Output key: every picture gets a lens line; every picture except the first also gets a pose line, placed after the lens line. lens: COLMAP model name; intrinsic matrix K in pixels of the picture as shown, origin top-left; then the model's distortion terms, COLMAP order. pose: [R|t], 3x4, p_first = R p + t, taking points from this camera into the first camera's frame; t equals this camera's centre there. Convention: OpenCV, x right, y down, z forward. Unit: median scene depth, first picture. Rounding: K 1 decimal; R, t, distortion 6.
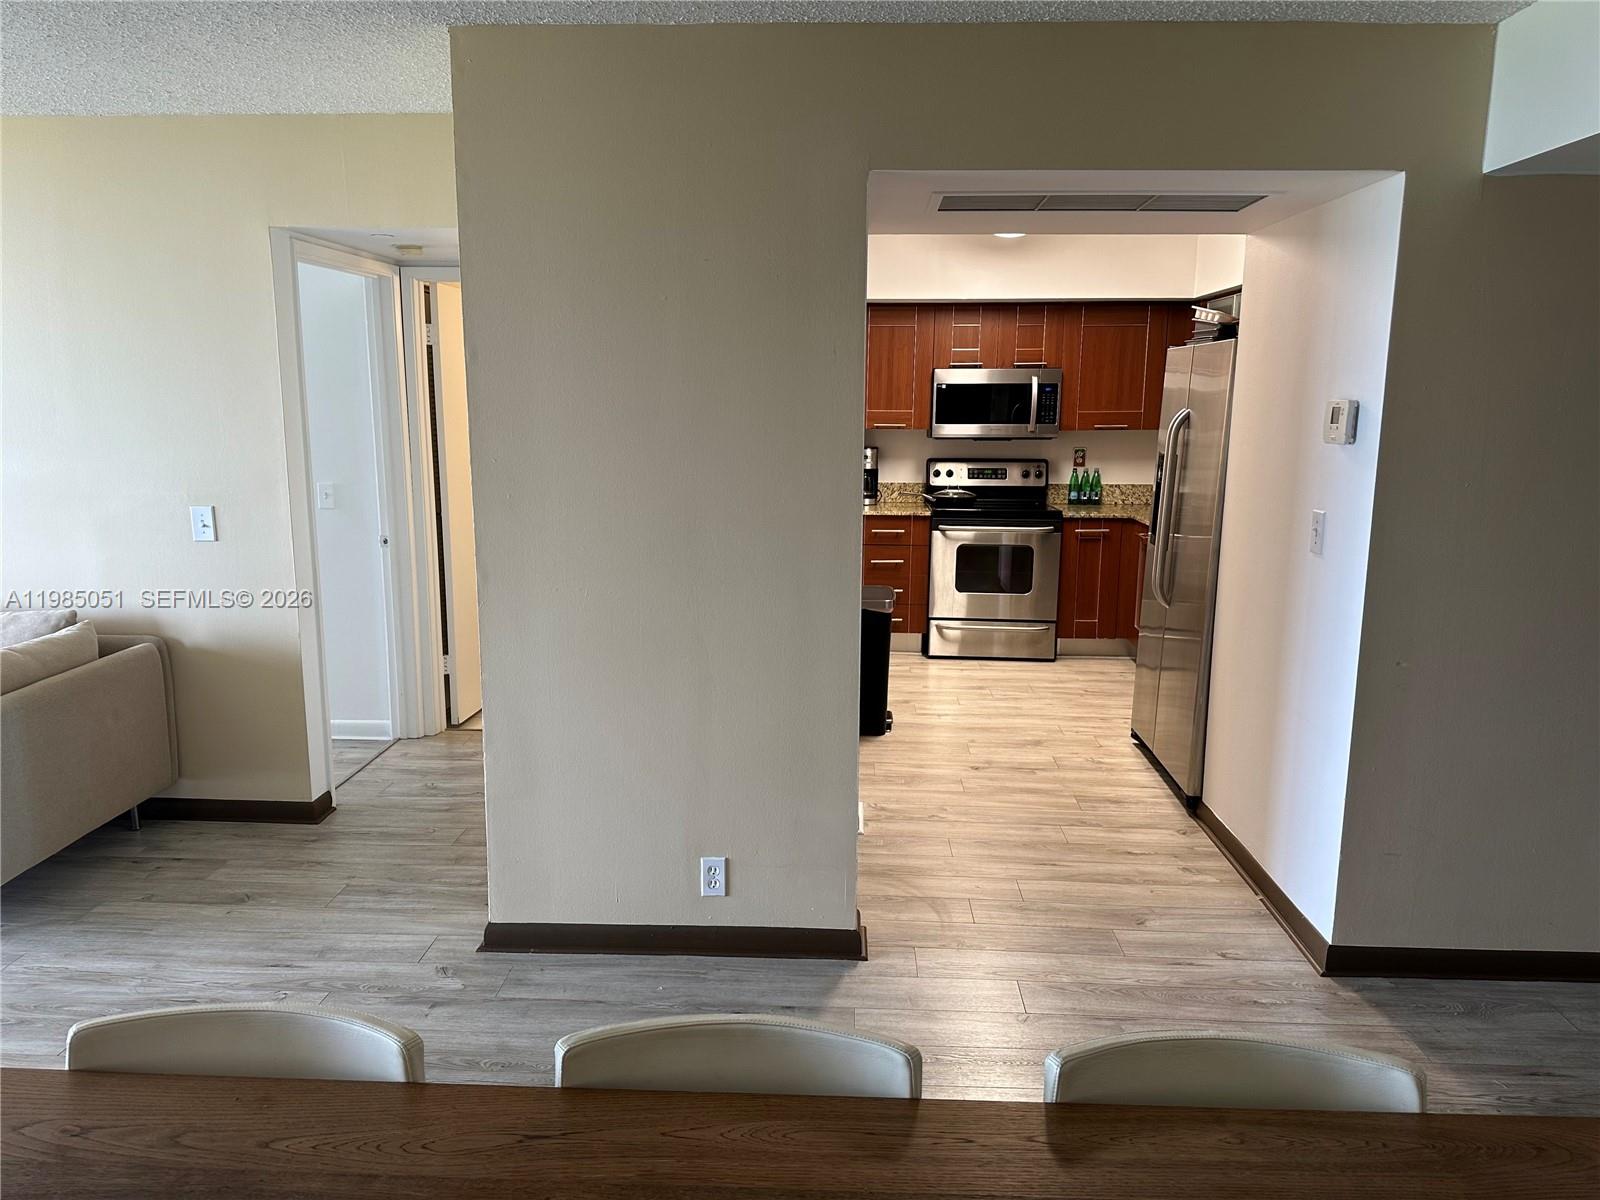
lens RADIAL K [[1118.1, 0, 791.0], [0, 1118.1, 597.8], [0, 0, 1]] dist [0.075336, -0.091340]
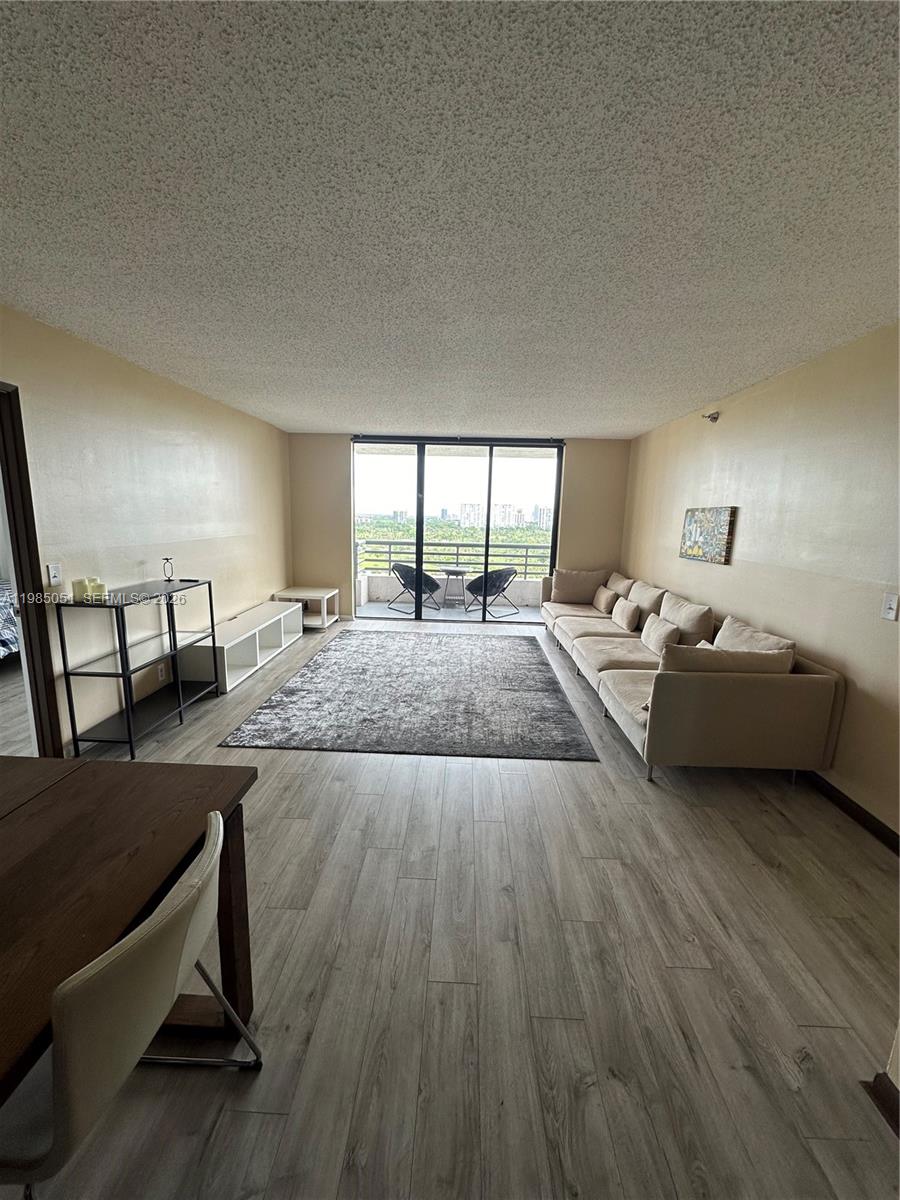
lens RADIAL K [[479.0, 0, 448.3], [0, 479.0, 599.3], [0, 0, 1]] dist [-0.003948, -0.000131]
pose [[0.015268, 0.167822, -0.985699, 0.035430], [-0.201137, 0.966178, 0.161382, -0.062056], [0.979444, 0.195797, 0.048507, 0.480259]]
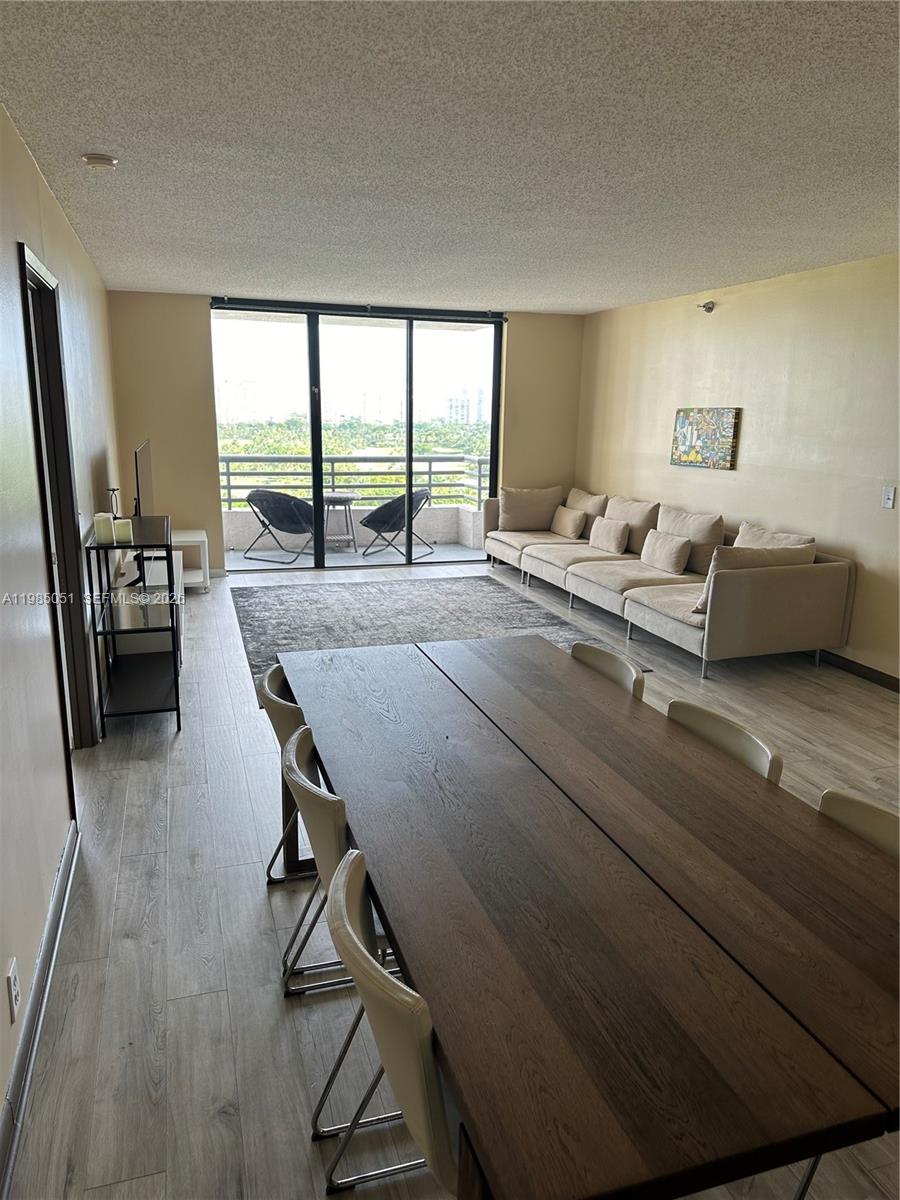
lens RADIAL K [[838.6, 0, 441.2], [0, 838.6, 612.3], [0, 0, 1]] dist [0.075336, -0.091340]
pose [[0.347451, 0.220455, -0.911415, 0.435261], [-0.175841, 0.970046, 0.167603, 0.005157], [0.921063, 0.102031, 0.375809, -0.042404]]
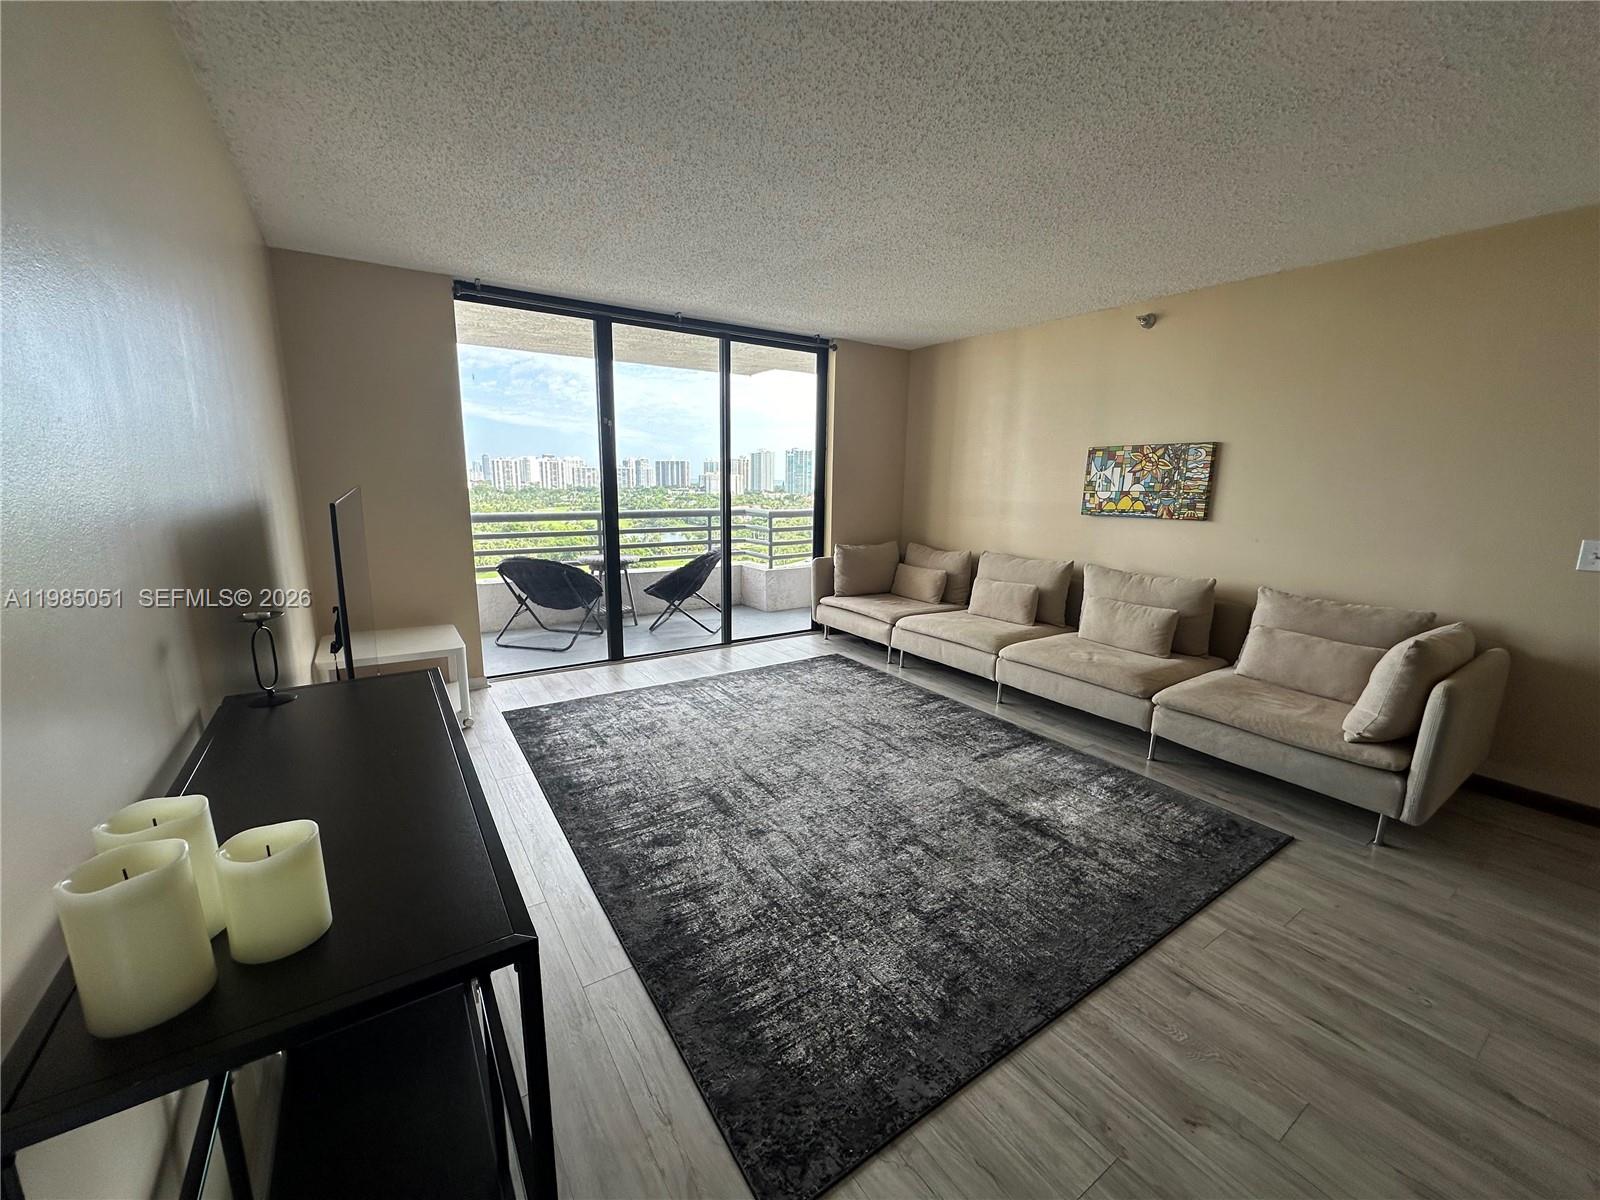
lens RADIAL K [[638.7, 0, 798.2], [0, 638.7, 603.6], [0, 0, 1]] dist [-0.003948, -0.000131]
pose [[0.599185, 0.156779, -0.785110, -0.518750], [-0.150568, 0.985208, 0.081825, 0.053670], [0.786324, 0.069185, 0.613928, -0.017742]]
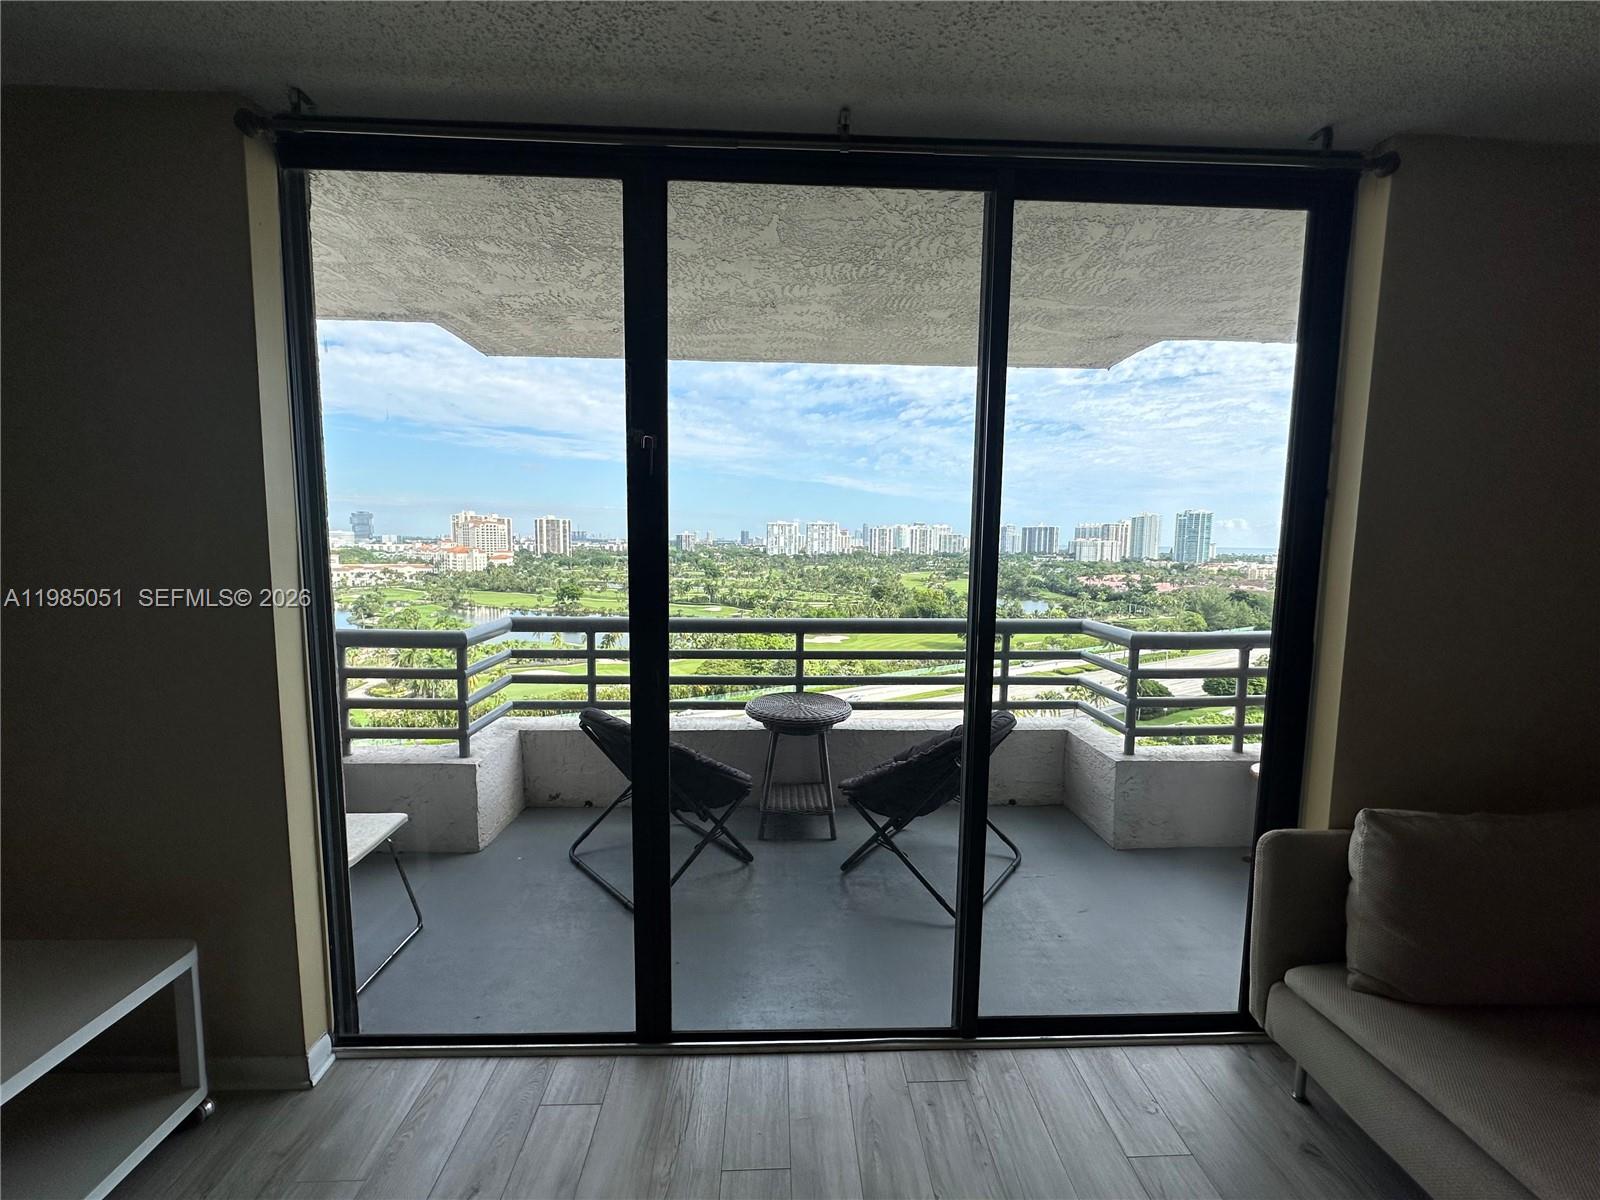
lens RADIAL K [[638.7, 0, 799.9], [0, 638.7, 599.4], [0, 0, 1]] dist [-0.003948, -0.000131]
pose [[0.093141, 0.088449, -0.991716, -1.218317], [-0.187007, 0.979874, 0.069829, -0.064757], [0.977933, 0.178954, 0.107807, 0.467912]]
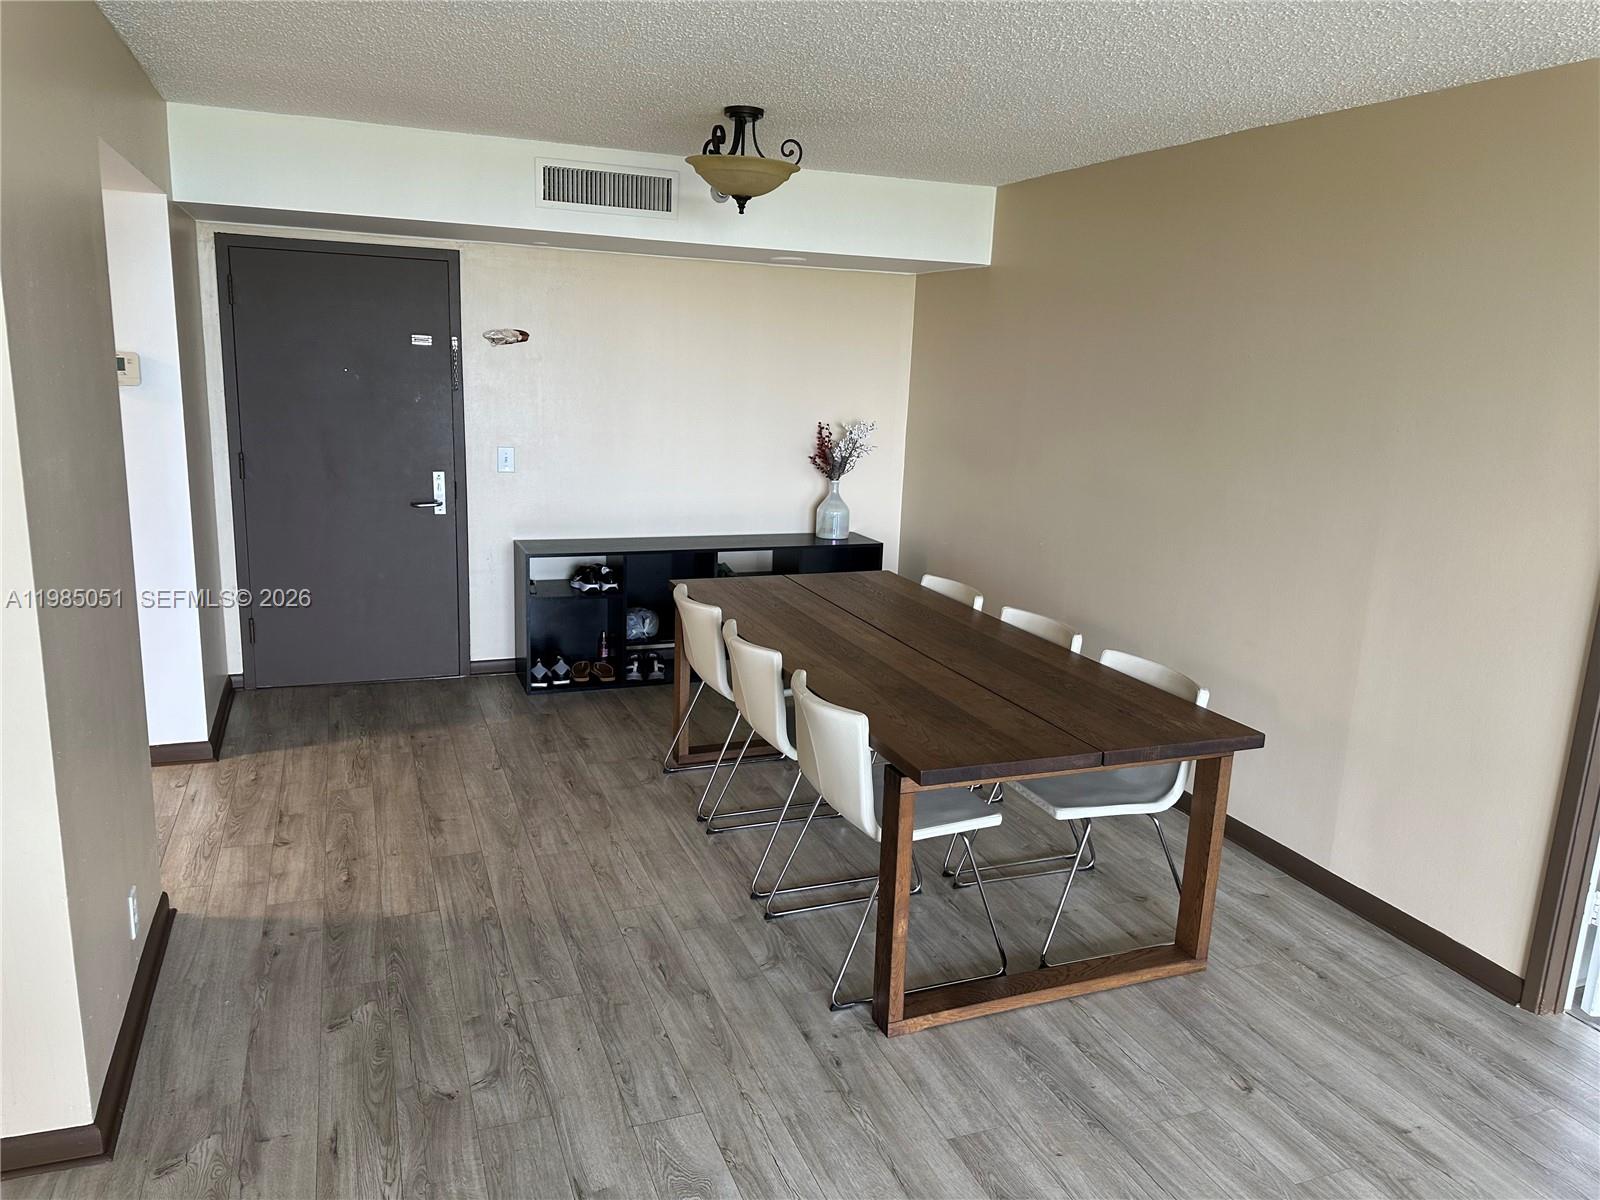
lens RADIAL K [[1118.1, 0, 800.5], [0, 1118.1, 600.9], [0, 0, 1]] dist [0.075336, -0.091340]
pose [[-0.418114, -0.219152, 0.881563, -0.865112], [0.119754, 0.948695, 0.292638, -0.154749], [-0.900466, 0.227927, -0.370419, 0.674735]]
